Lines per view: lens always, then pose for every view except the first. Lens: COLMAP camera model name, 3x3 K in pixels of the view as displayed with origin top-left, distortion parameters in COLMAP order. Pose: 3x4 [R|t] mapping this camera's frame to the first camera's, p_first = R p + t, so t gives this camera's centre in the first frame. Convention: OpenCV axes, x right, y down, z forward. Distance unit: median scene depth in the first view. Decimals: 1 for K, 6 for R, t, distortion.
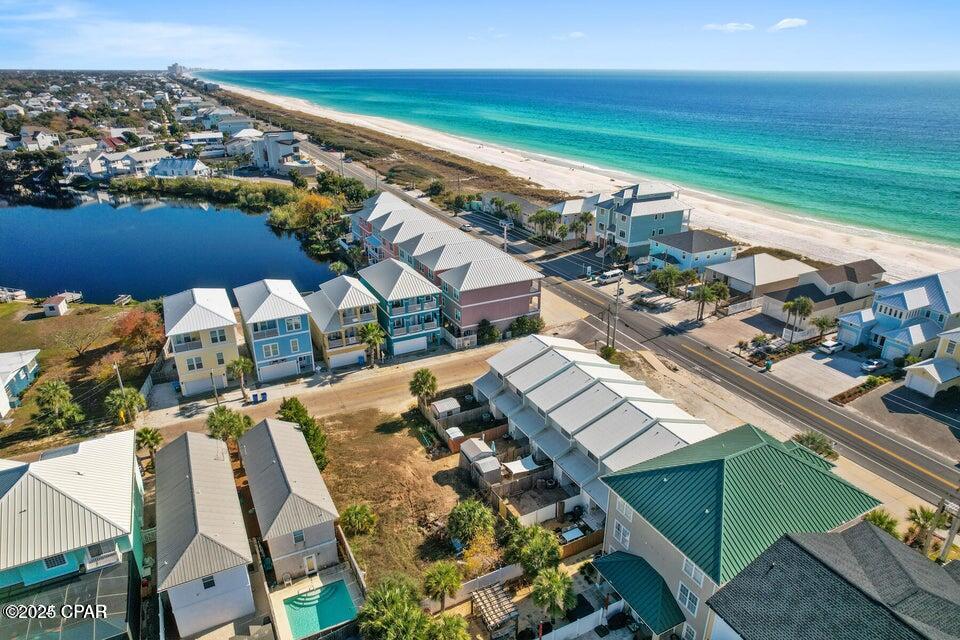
lens RADIAL K [[610.0, 0, 485.0], [0, 610.0, 329.2], [0, 0, 1]] dist [-0.081614, 0.073665]
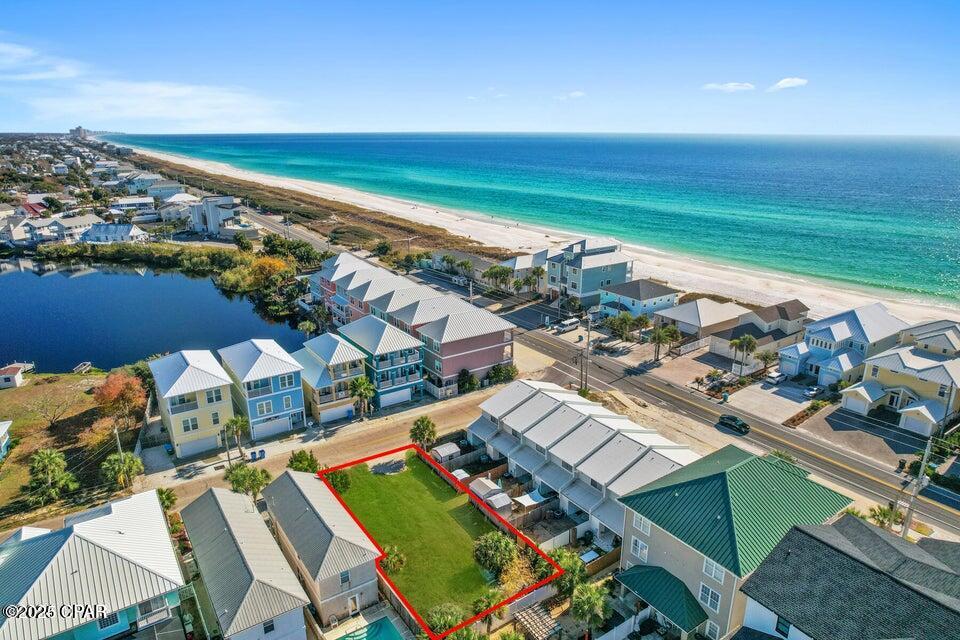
lens RADIAL K [[610.0, 0, 485.0], [0, 610.0, 329.2], [0, 0, 1]] dist [-0.081614, 0.073665]
pose [[0.991368, -0.040243, 0.124776, -0.088250], [0.051651, 0.994639, -0.089585, 0.010787], [-0.120502, 0.095257, 0.988132, -0.050043]]
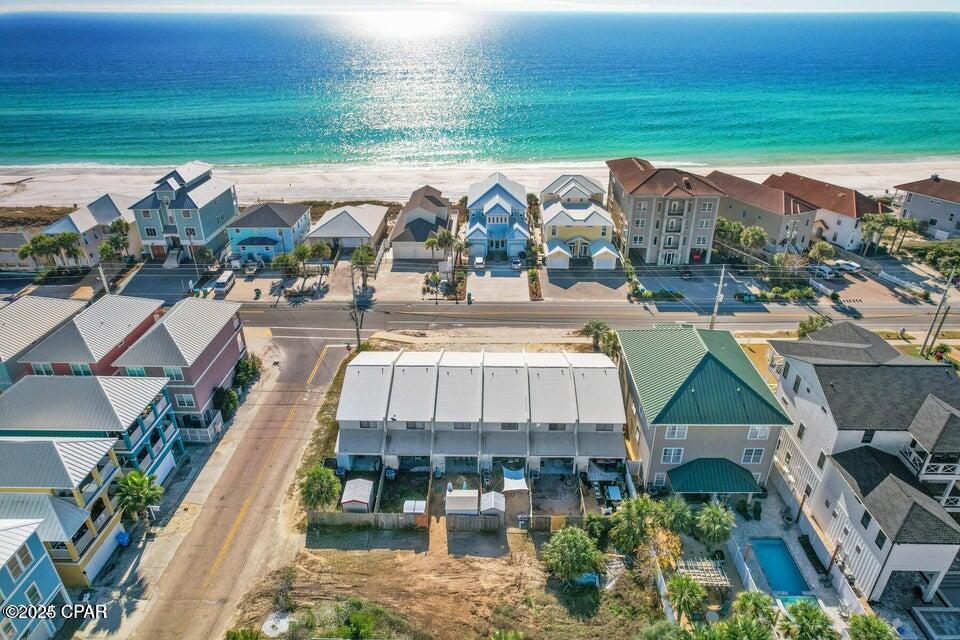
lens RADIAL K [[610.0, 0, 485.0], [0, 610.0, 329.2], [0, 0, 1]] dist [-0.081614, 0.073665]
pose [[0.471940, -0.412926, 0.778951, -0.362309], [0.349532, 0.898764, 0.264671, -0.148992], [-0.809383, 0.147359, 0.568493, 0.297690]]
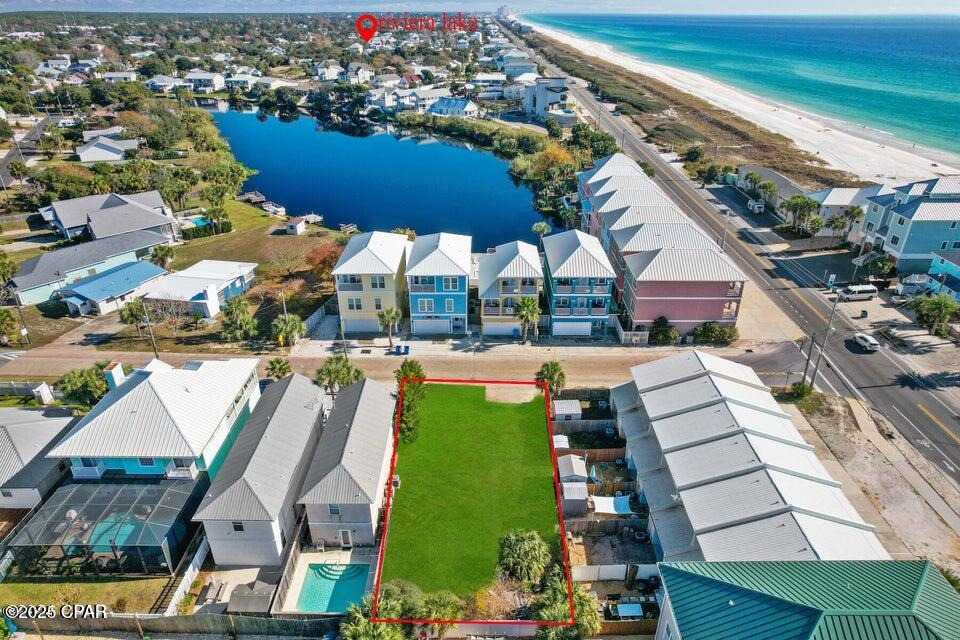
lens RADIAL K [[610.0, 0, 485.0], [0, 610.0, 329.2], [0, 0, 1]] dist [-0.081614, 0.073665]
pose [[0.889973, 0.214573, -0.402375, 0.118329], [-0.183016, 0.976264, 0.115816, -0.049614], [0.417676, -0.029432, 0.908119, 0.104530]]
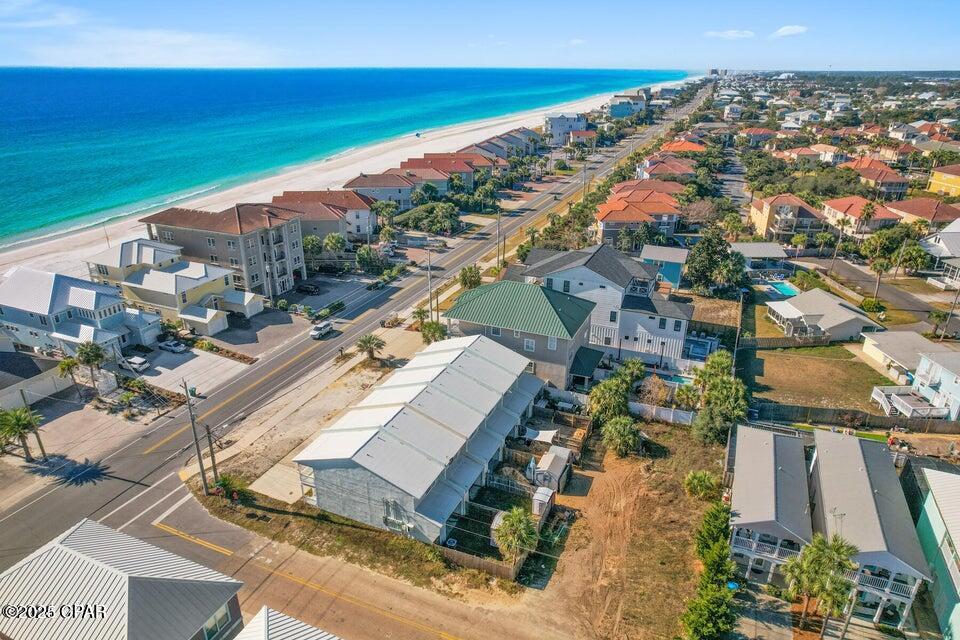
lens RADIAL K [[610.0, 0, 485.0], [0, 610.0, 329.2], [0, 0, 1]] dist [-0.081614, 0.073665]
pose [[-0.642404, -0.308650, 0.701464, -0.351598], [0.297044, 0.743478, 0.599171, -0.359469], [-0.706457, 0.593276, -0.385930, 0.850067]]
